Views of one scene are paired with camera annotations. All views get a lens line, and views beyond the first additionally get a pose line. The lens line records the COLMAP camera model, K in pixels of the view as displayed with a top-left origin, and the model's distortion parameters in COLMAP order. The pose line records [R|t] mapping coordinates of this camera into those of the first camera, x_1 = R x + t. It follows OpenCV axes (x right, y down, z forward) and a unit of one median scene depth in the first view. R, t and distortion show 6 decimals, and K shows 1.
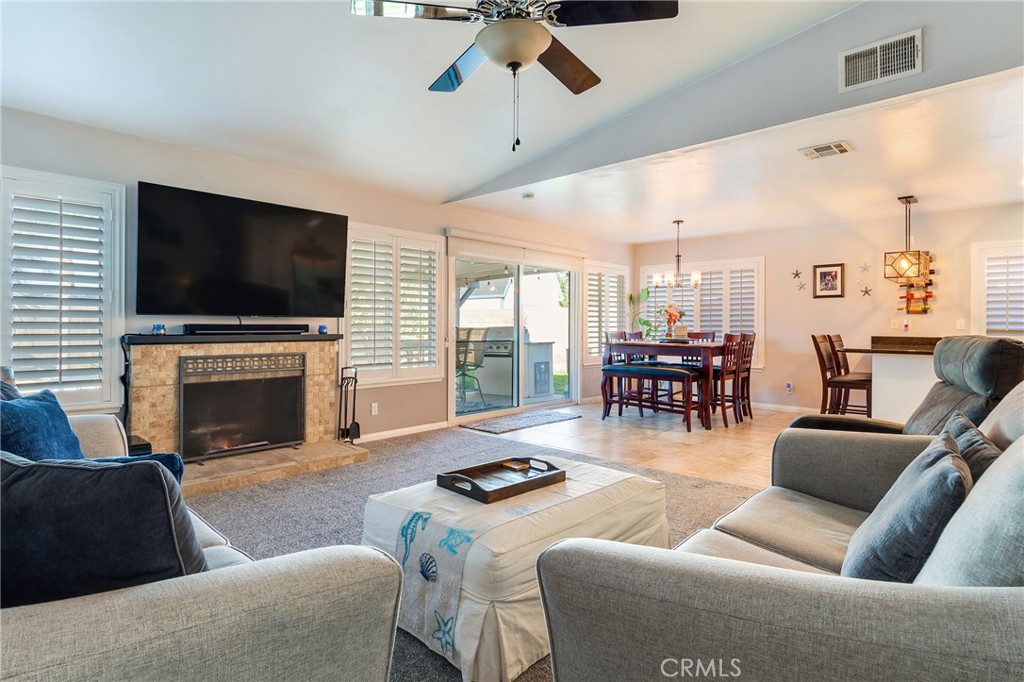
lens RADIAL K [[543.1, 0, 487.7], [0, 543.1, 338.8], [0, 0, 1]] dist [0.000300, -0.000396]
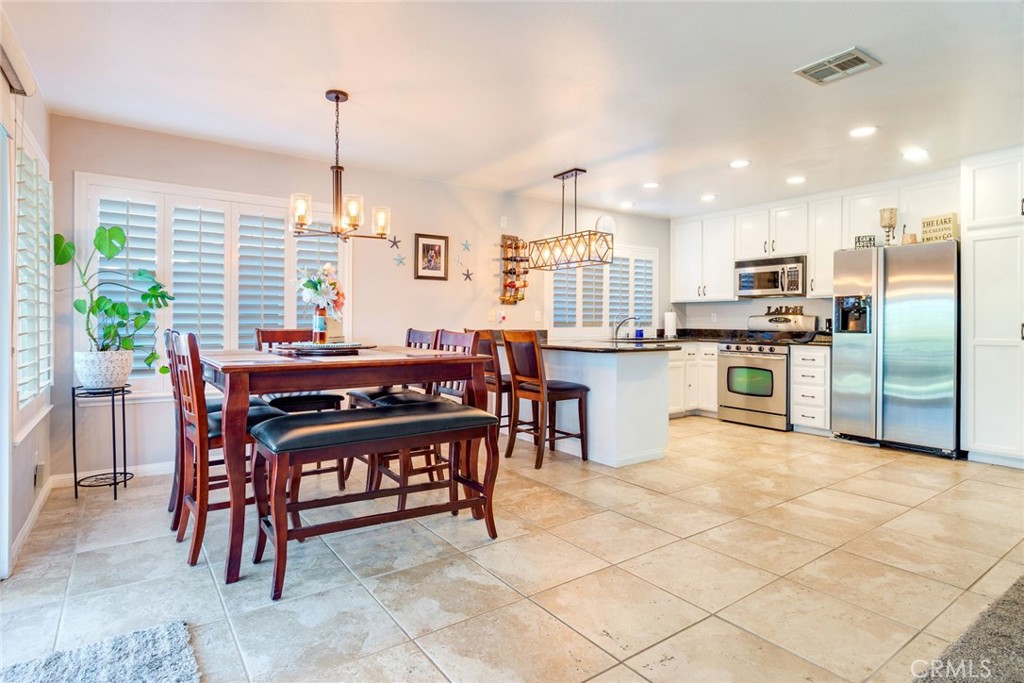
lens RADIAL K [[536.7, 0, 496.1], [0, 536.7, 321.1], [0, 0, 1]] dist [0.001999, -0.000938]
pose [[0.195945, -0.005775, 0.980598, -0.111601], [0.017417, 0.999845, 0.002408, -0.026577], [-0.980460, 0.016607, 0.196015, 1.082588]]
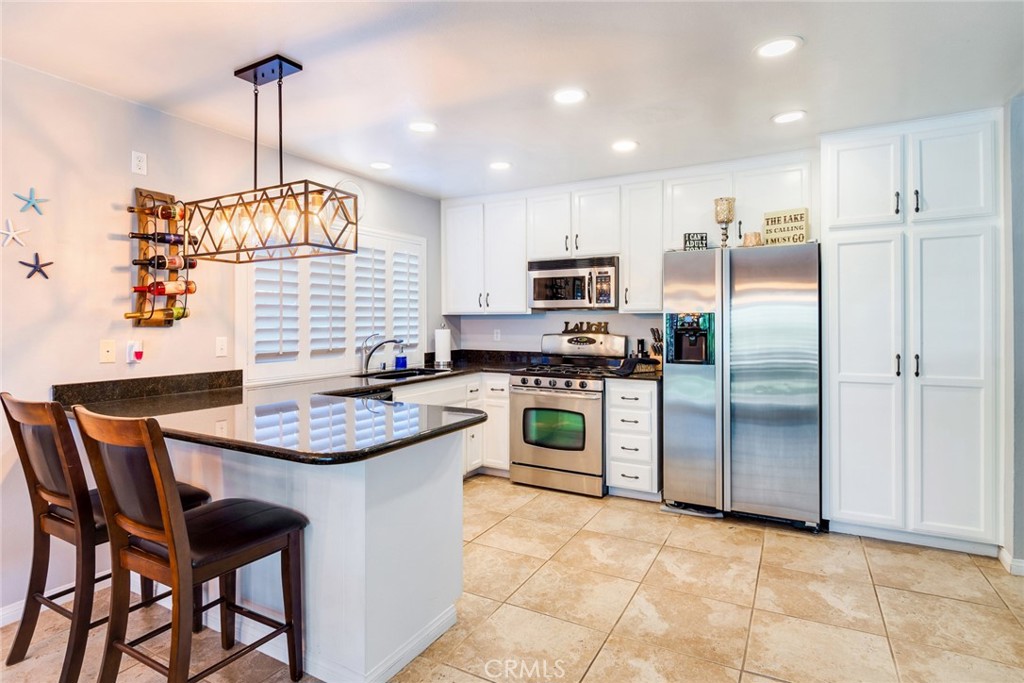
lens RADIAL K [[536.7, 0, 496.1], [0, 536.7, 321.1], [0, 0, 1]] dist [0.001999, -0.000938]
pose [[-0.253726, -0.008102, 0.967242, 0.355569], [0.021930, 0.999660, 0.014126, -0.064951], [-0.967028, 0.024796, -0.253462, 1.067666]]
